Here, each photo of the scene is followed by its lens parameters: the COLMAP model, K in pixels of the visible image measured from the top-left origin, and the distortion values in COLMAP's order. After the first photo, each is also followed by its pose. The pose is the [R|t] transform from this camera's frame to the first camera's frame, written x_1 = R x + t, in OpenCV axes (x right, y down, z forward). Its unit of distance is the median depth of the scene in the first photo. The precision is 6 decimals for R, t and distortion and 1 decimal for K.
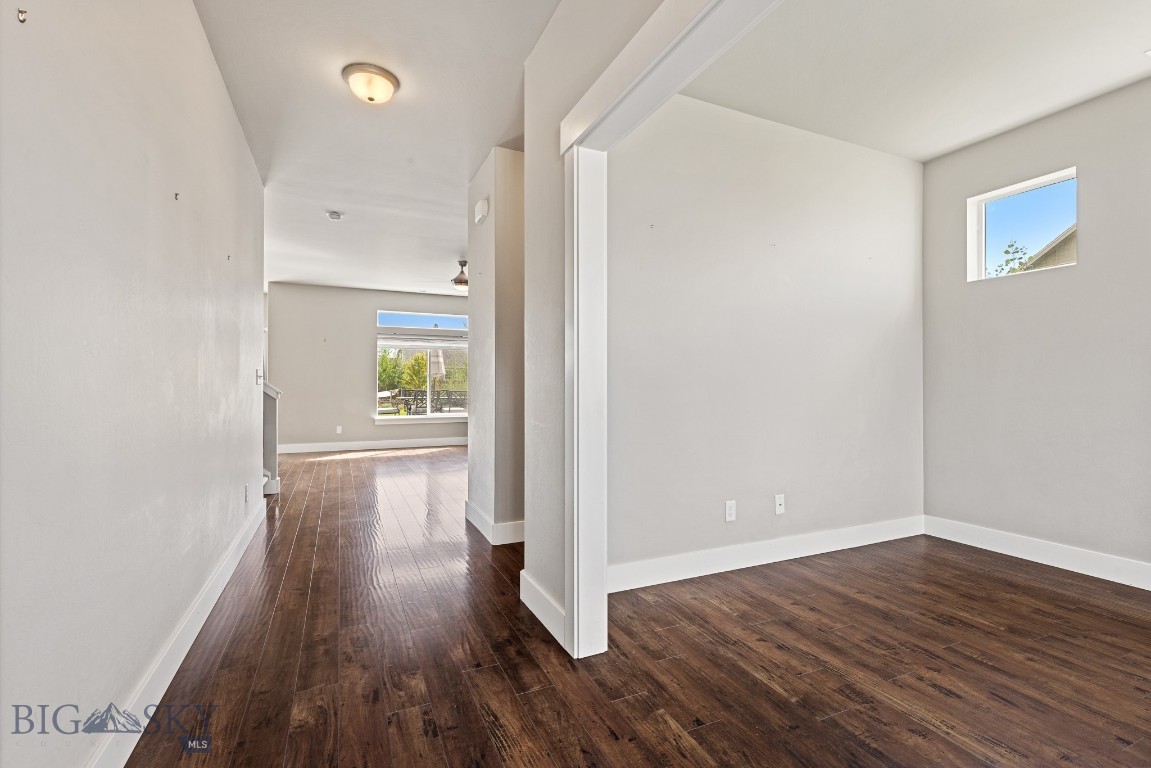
lens RADIAL K [[518.1, 0, 576.4], [0, 518.1, 382.4], [0, 0, 1]] dist [0.001540, 0.000102]
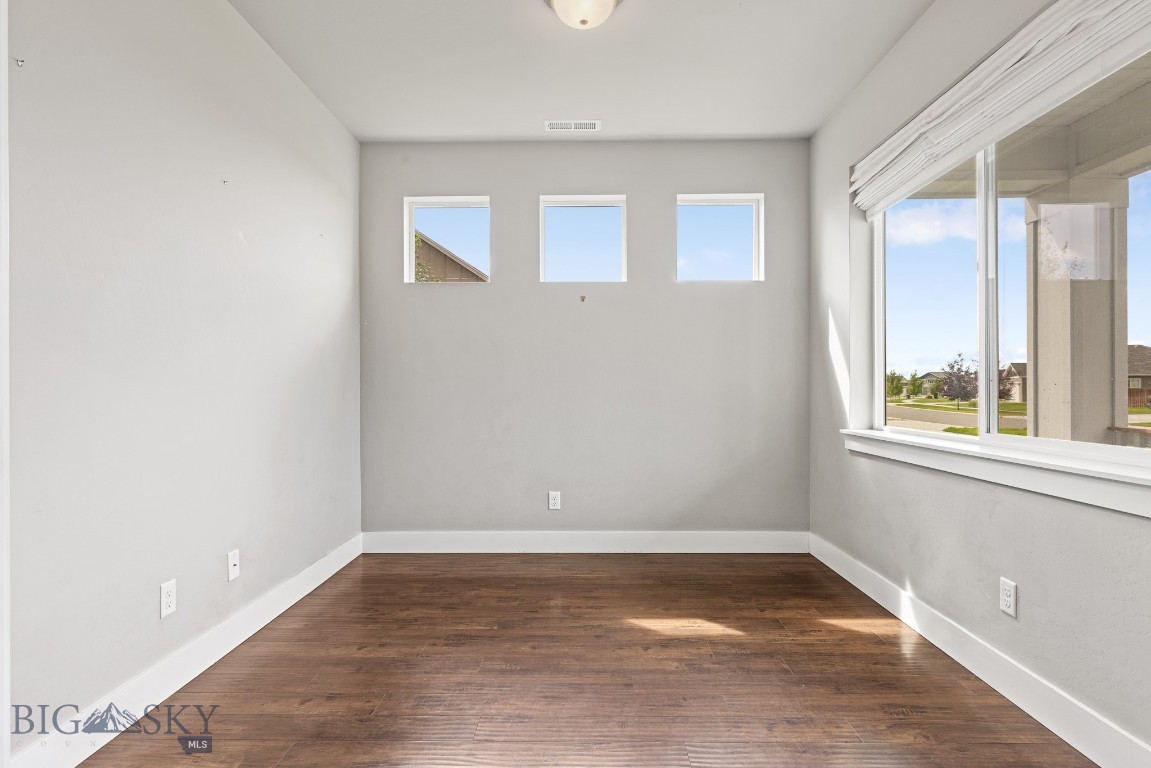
lens RADIAL K [[590.5, 0, 577.5], [0, 590.5, 383.8], [0, 0, 1]] dist [-0.002381, -0.000384]
pose [[0.432352, 0.000399, 0.901705, -0.148034], [0.000019, 1.000000, -0.000452, -0.004056], [-0.901705, 0.000212, 0.432352, 0.335665]]
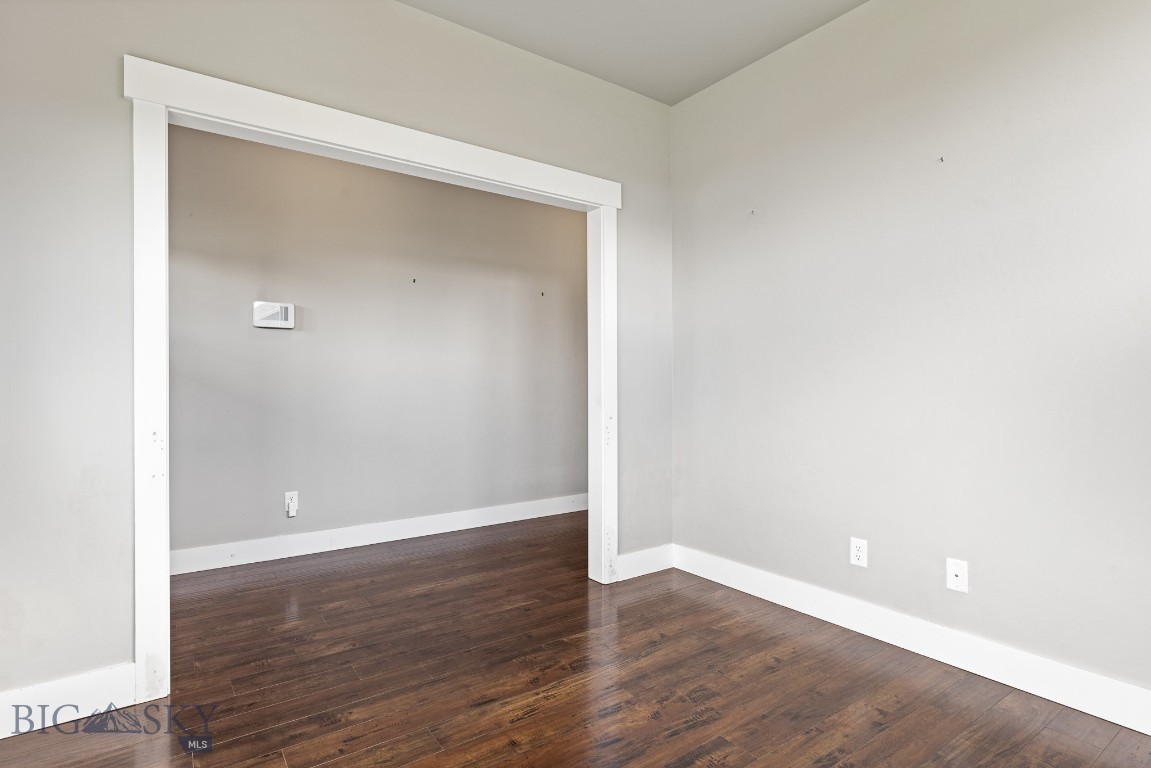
lens RADIAL K [[590.5, 0, 575.0], [0, 590.5, 383.7], [0, 0, 1]] dist [-0.002381, -0.000384]
pose [[0.187545, 0.000811, -0.982256, 1.304747], [0.004239, 0.999990, 0.001635, 0.006695], [0.982247, -0.004470, 0.187540, 0.559704]]
